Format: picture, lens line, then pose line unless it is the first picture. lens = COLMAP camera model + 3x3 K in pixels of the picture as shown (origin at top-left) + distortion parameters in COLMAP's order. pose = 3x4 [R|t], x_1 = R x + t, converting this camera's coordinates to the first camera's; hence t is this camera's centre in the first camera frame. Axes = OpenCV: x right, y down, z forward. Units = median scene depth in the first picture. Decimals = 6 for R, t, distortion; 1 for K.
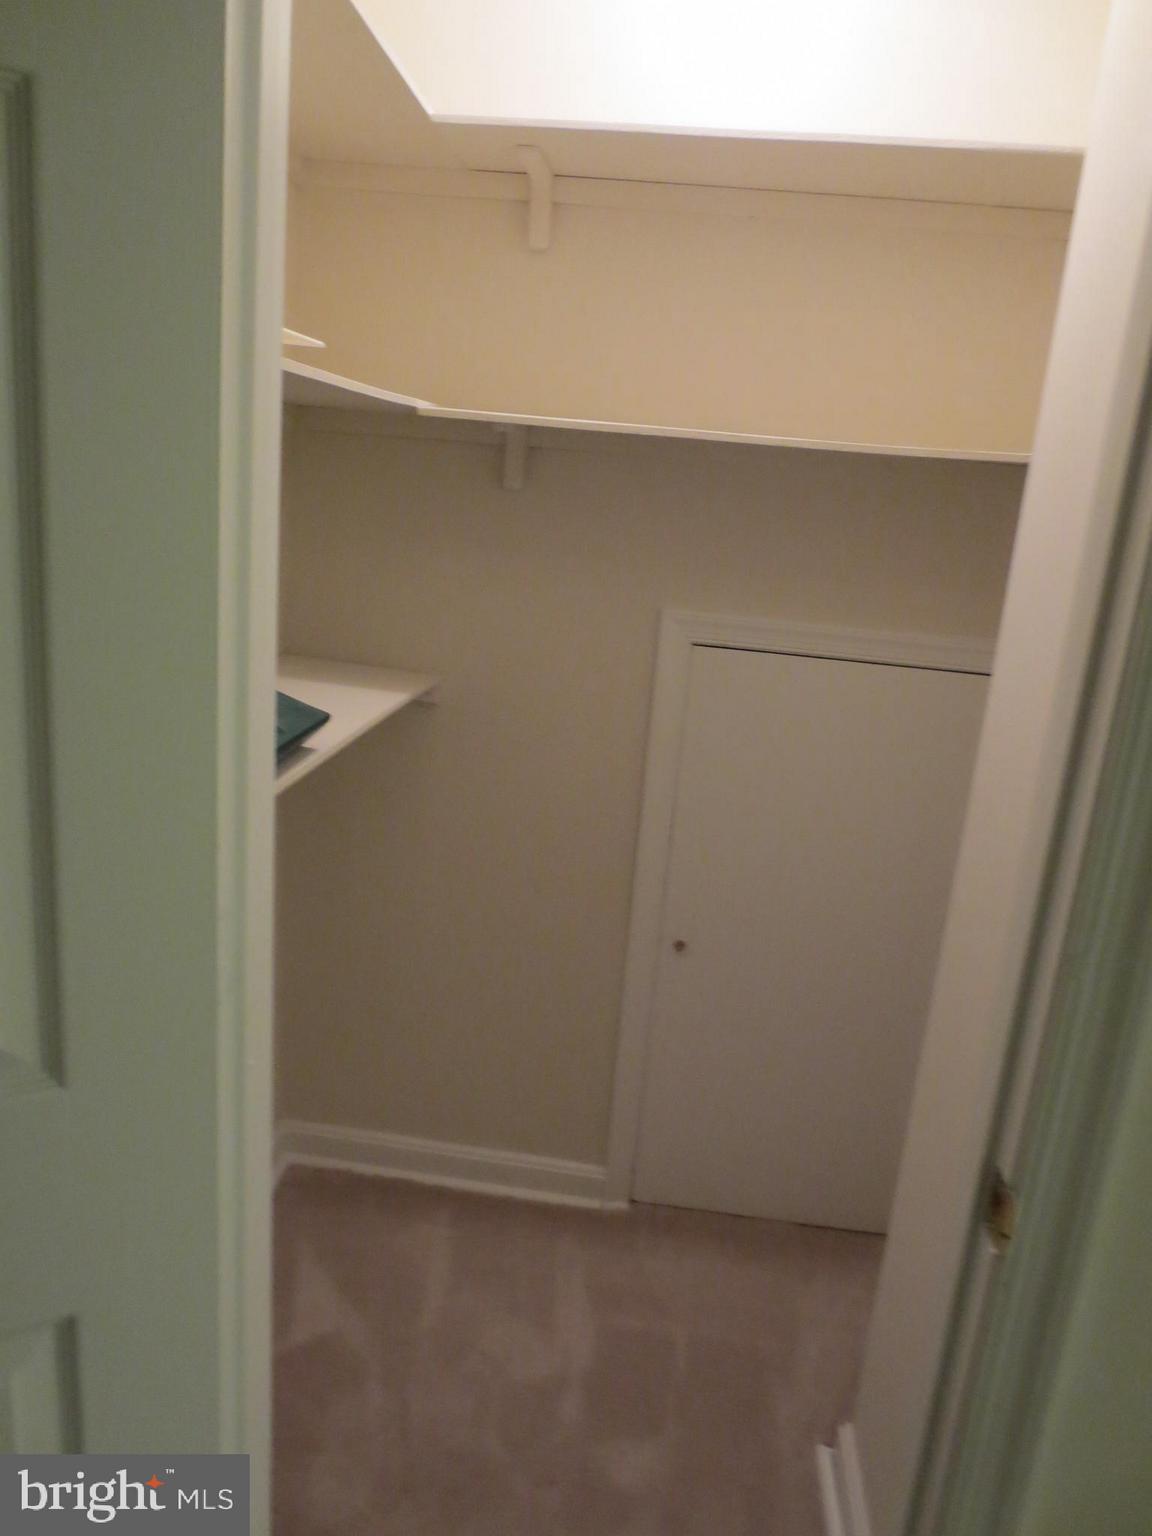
lens RADIAL K [[1092.7, 0, 576.0], [0, 1092.7, 768.0], [0, 0, 1]] dist [-0.018064, 0.005800]
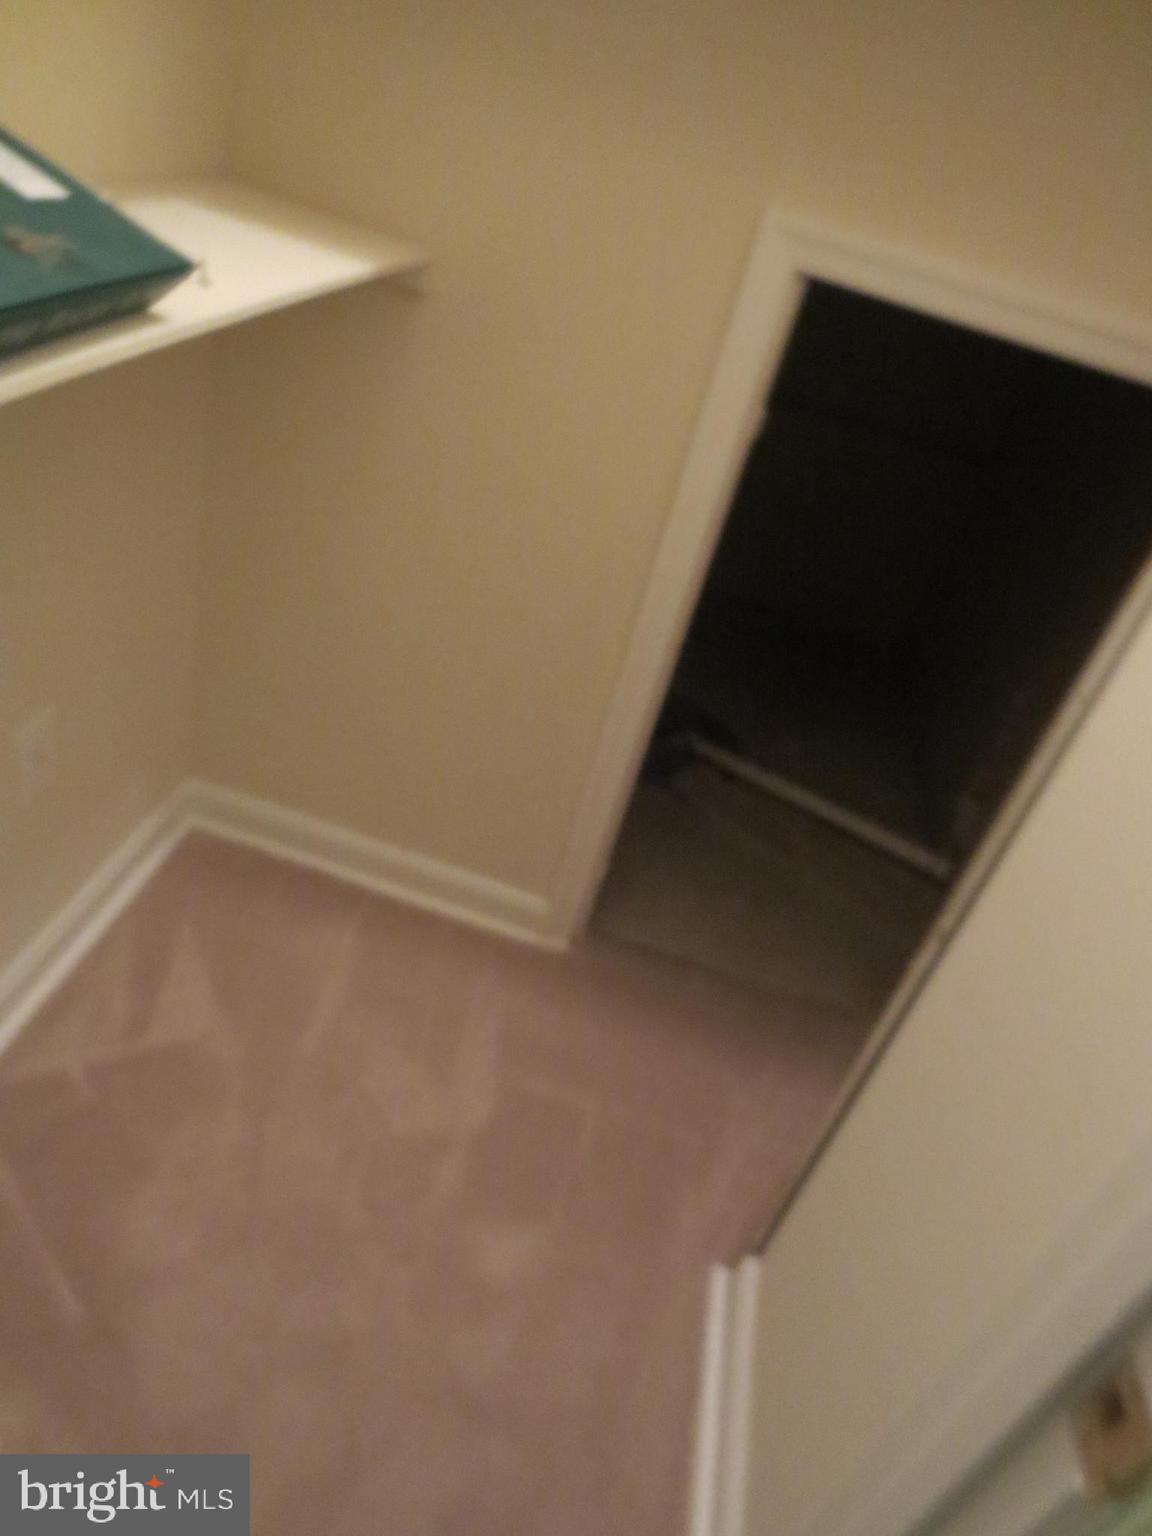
lens RADIAL K [[1092.7, 0, 576.0], [0, 1092.7, 768.0], [0, 0, 1]] dist [-0.018064, 0.005800]
pose [[0.981784, 0.189675, 0.011082, 0.022992], [-0.183562, 0.931859, 0.312961, -0.010979], [0.049034, -0.309294, 0.949701, 0.260527]]
